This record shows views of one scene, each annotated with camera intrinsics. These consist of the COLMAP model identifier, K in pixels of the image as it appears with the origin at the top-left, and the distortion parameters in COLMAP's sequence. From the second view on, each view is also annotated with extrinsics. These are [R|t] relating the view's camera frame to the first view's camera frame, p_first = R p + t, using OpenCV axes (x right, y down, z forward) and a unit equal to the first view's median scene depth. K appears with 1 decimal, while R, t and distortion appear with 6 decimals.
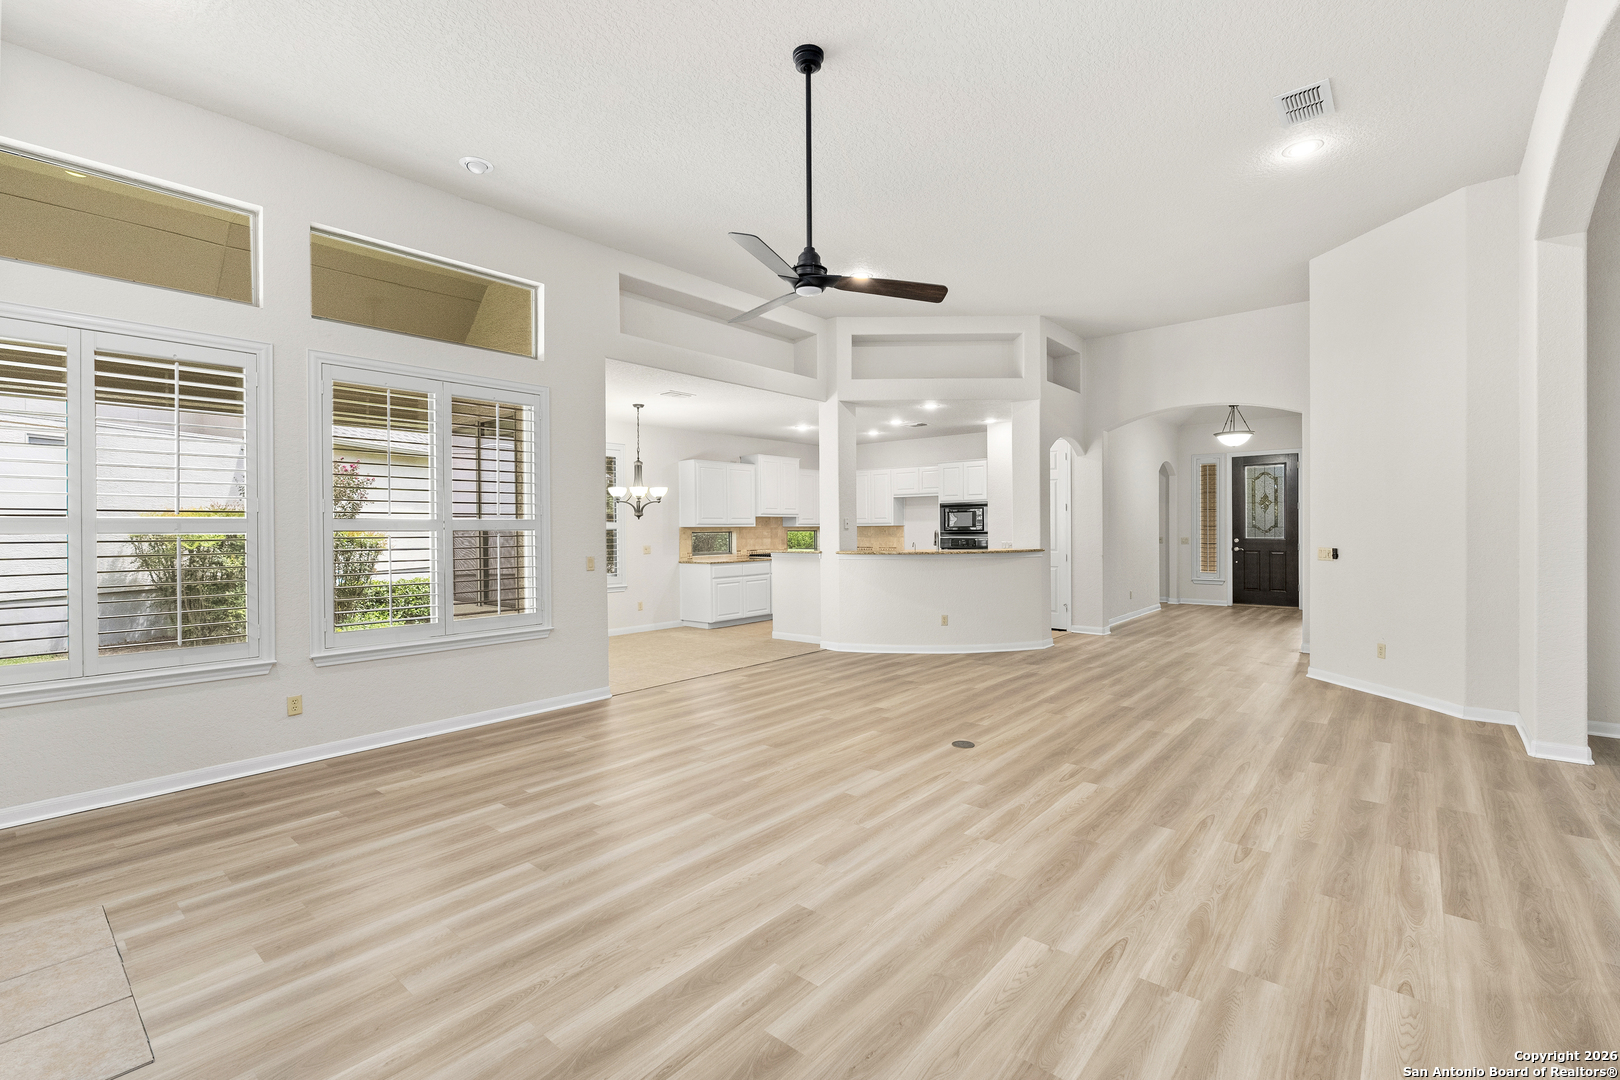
lens RADIAL K [[717.1, 0, 824.9], [0, 717.1, 533.3], [0, 0, 1]] dist [-0.000422, -0.000392]
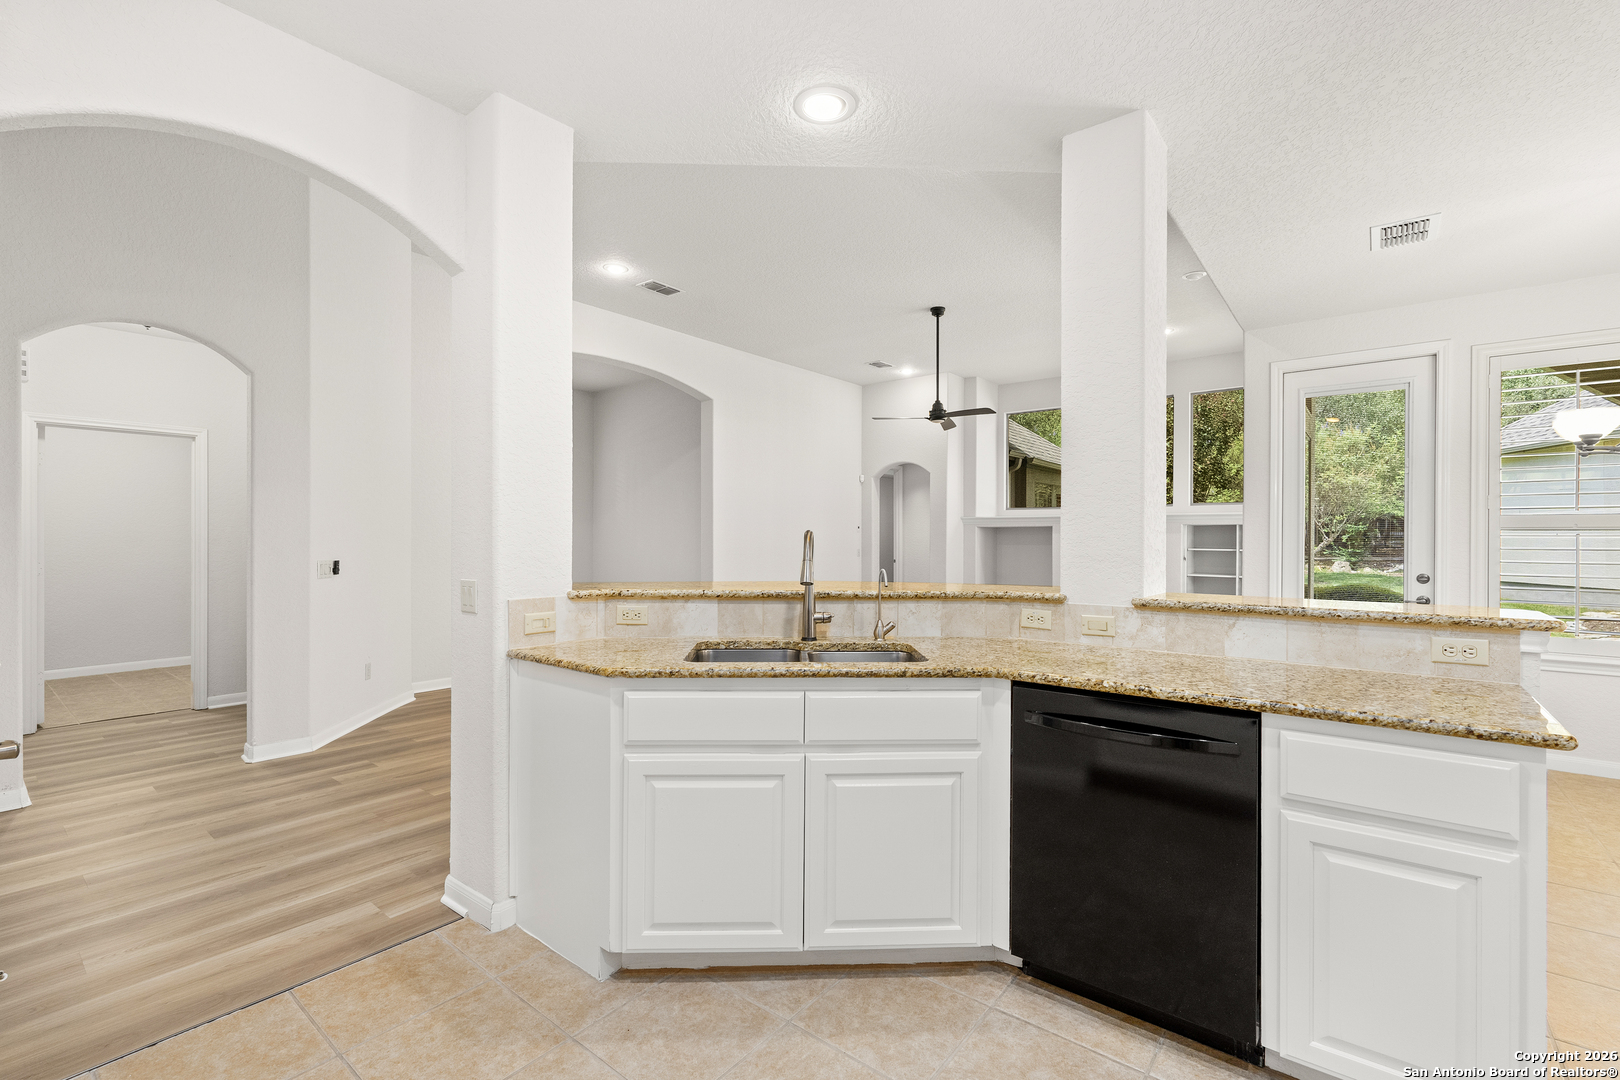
lens RADIAL K [[717.1, 0, 814.8], [0, 717.1, 537.1], [0, 0, 1]] dist [-0.000422, -0.000392]
pose [[-0.999730, 0.005237, -0.022644, 0.131220], [0.005131, 0.999976, 0.004720, -0.003432], [0.022669, 0.004602, -0.999732, 1.077803]]
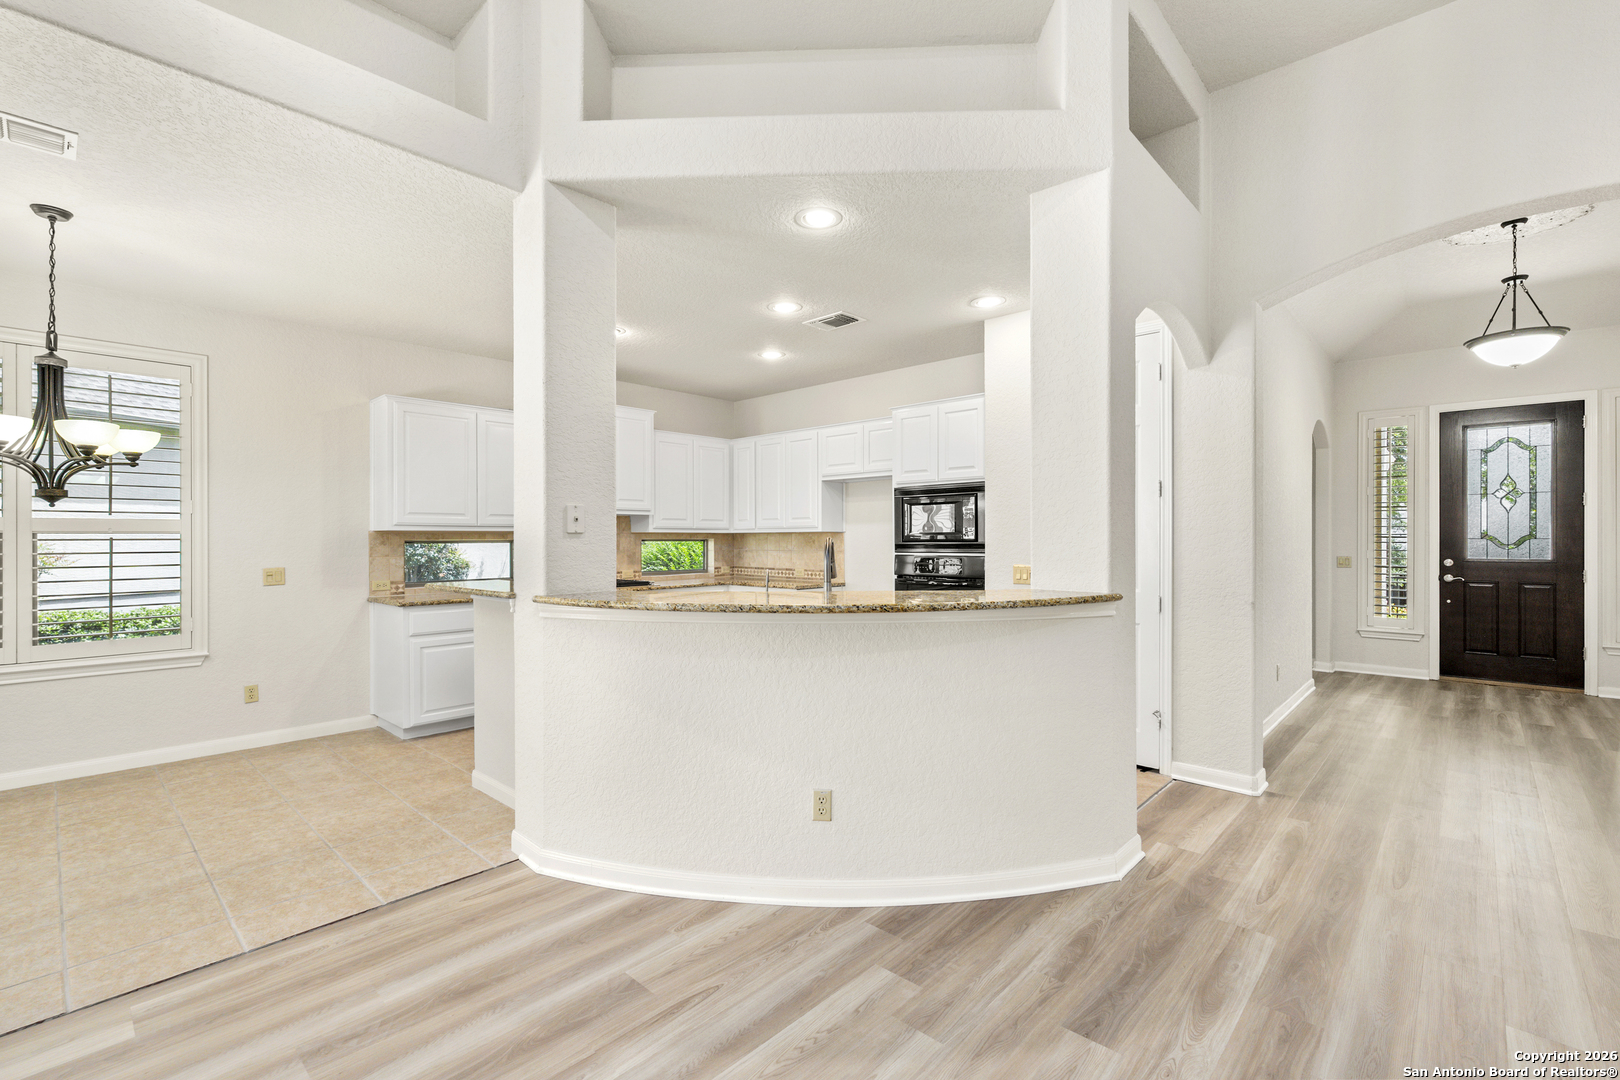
lens RADIAL K [[717.1, 0, 823.2], [0, 717.1, 541.2], [0, 0, 1]] dist [-0.000422, -0.000392]
pose [[0.998864, 0.005976, -0.047284, 0.140306], [-0.006193, 0.999971, -0.004447, -0.001128], [0.047256, 0.004735, 0.998872, 0.509636]]
